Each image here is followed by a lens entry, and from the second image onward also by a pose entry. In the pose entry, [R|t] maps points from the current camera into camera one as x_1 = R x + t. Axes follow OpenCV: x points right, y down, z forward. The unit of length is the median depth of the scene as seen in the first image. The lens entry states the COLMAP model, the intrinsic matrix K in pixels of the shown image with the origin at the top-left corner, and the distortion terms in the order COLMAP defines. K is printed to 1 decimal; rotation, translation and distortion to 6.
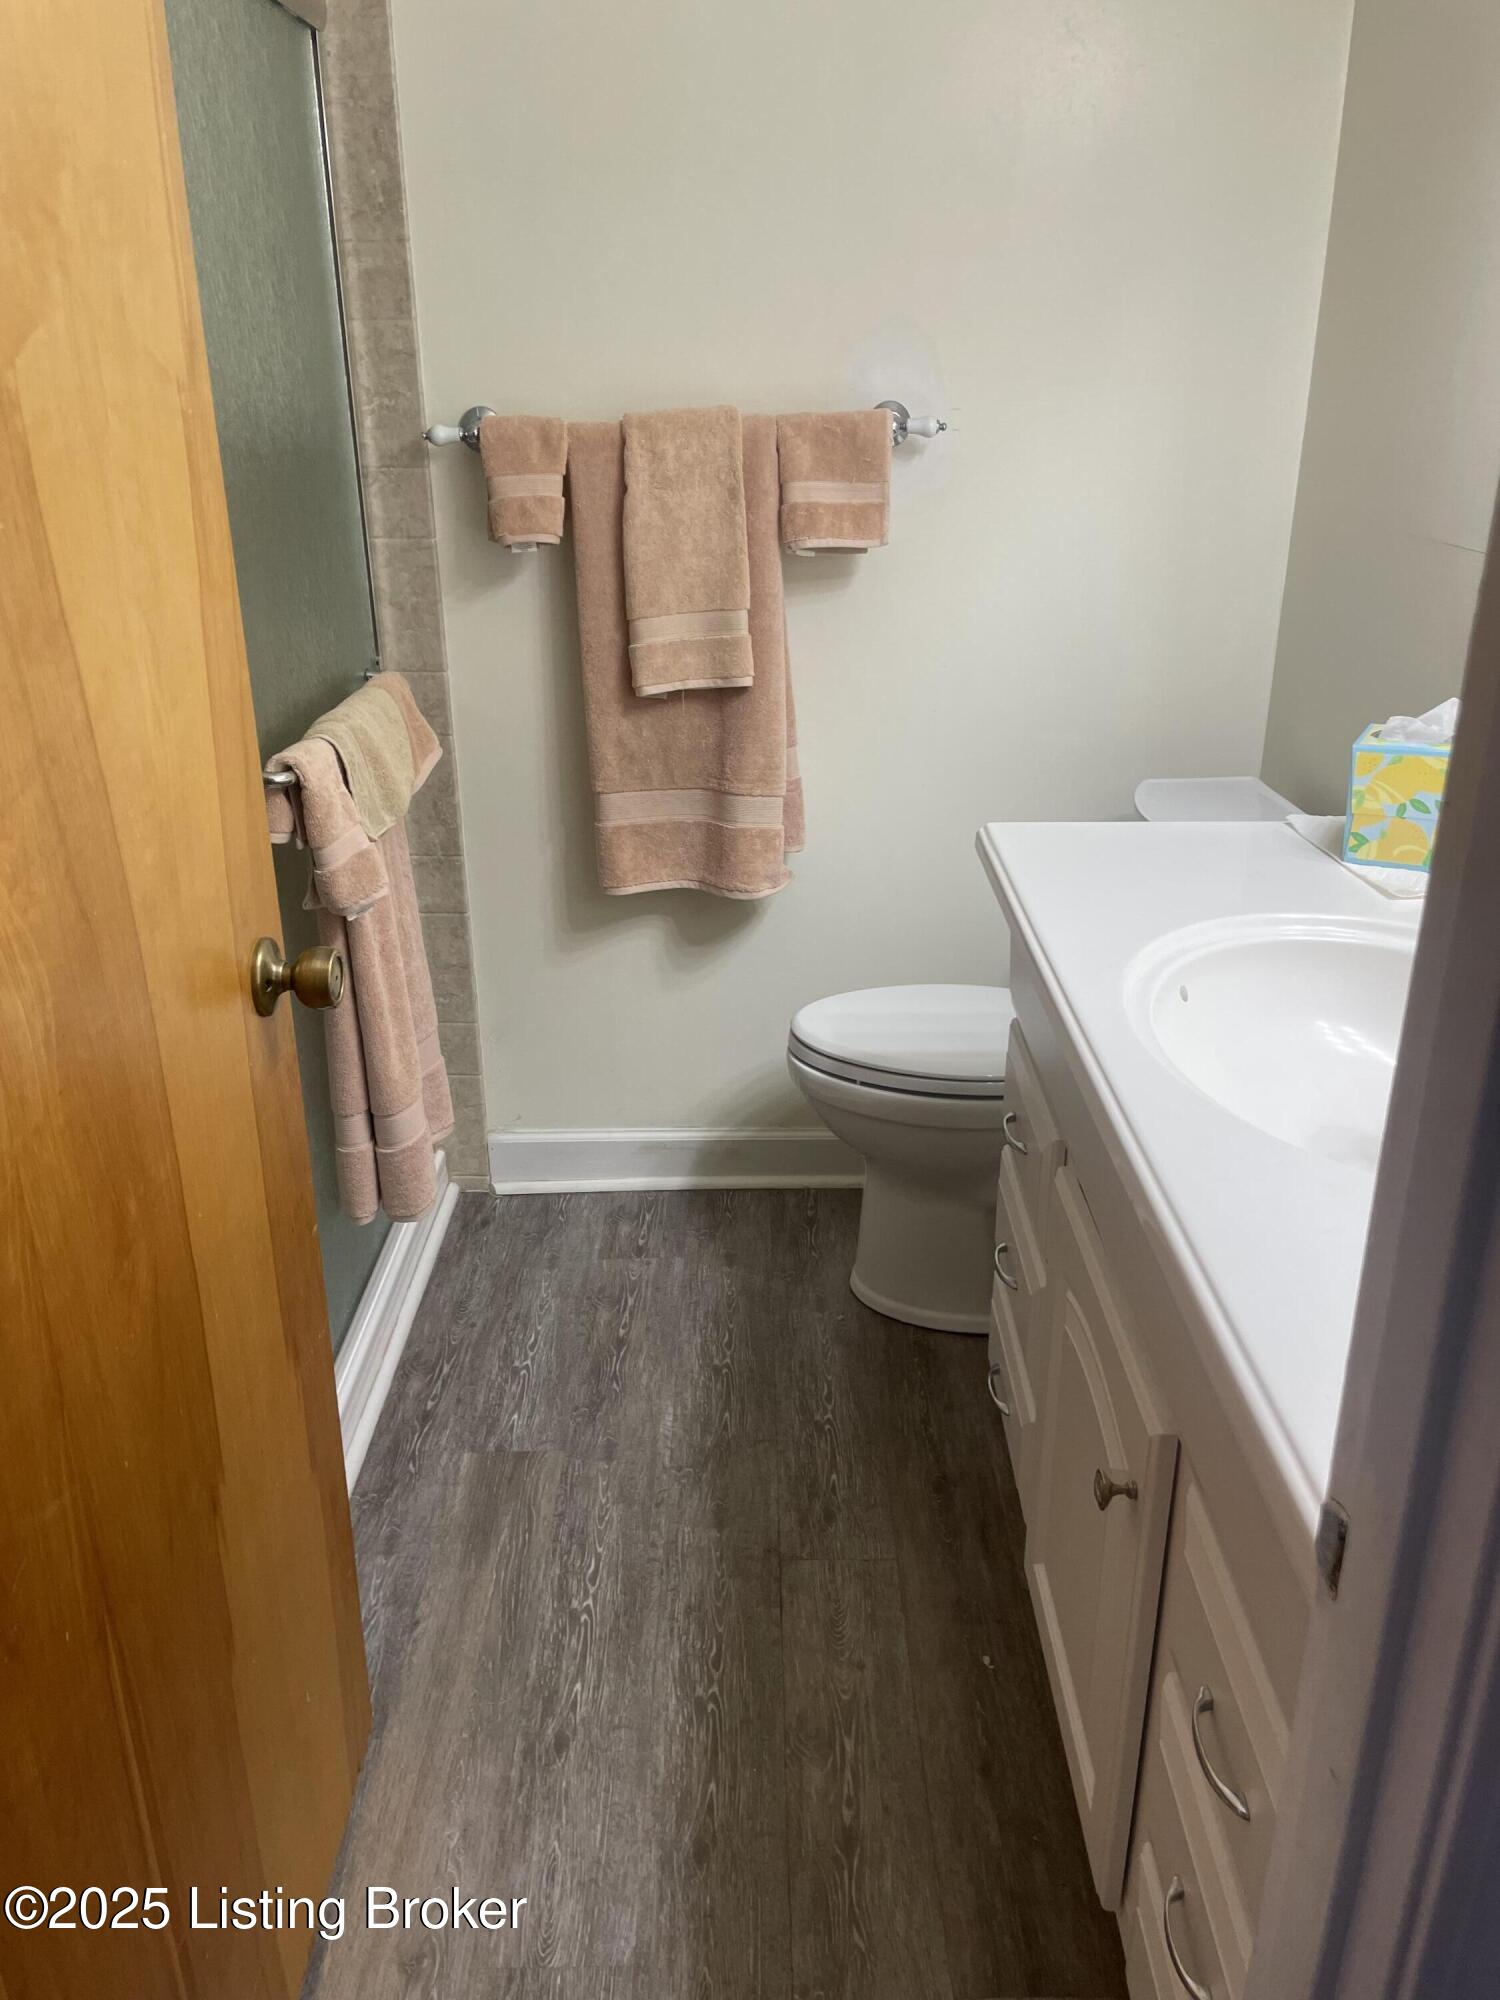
lens RADIAL K [[1531.9, 0, 749.7], [0, 1531.9, 982.7], [0, 0, 1]] dist [0.046789, -0.061811]
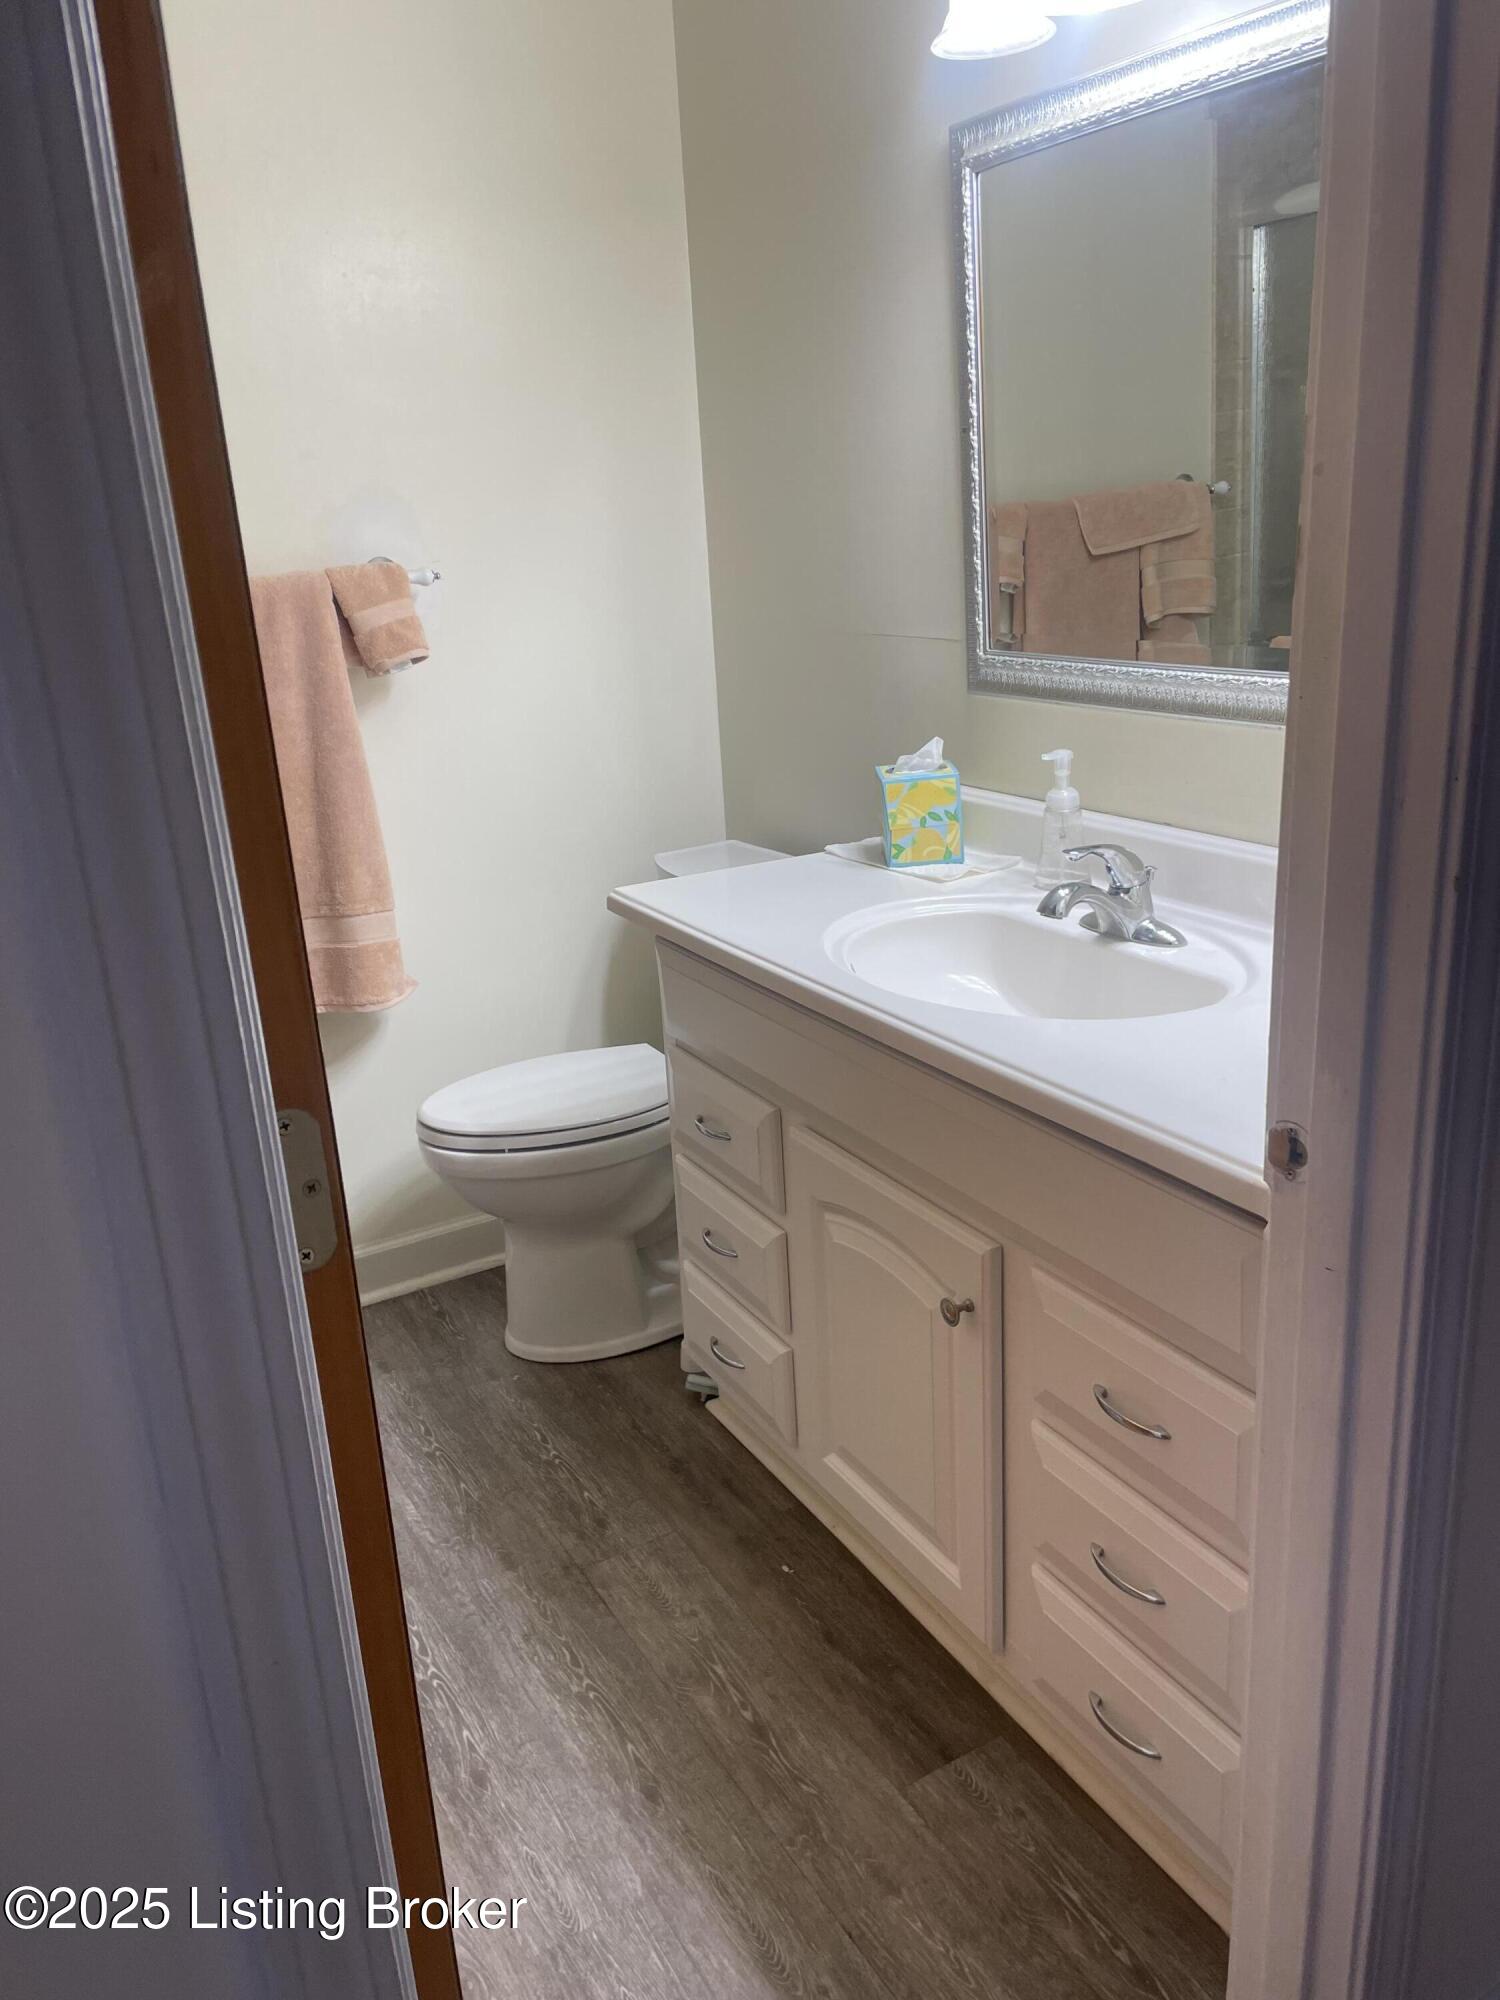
lens RADIAL K [[1531.9, 0, 754.7], [0, 1531.9, 1005.9], [0, 0, 1]] dist [0.046789, -0.061811]
pose [[0.863914, -0.195817, 0.464014, -0.347816], [0.236519, 0.971147, -0.030527, 0.049745], [-0.444648, 0.136121, 0.885302, -0.105591]]
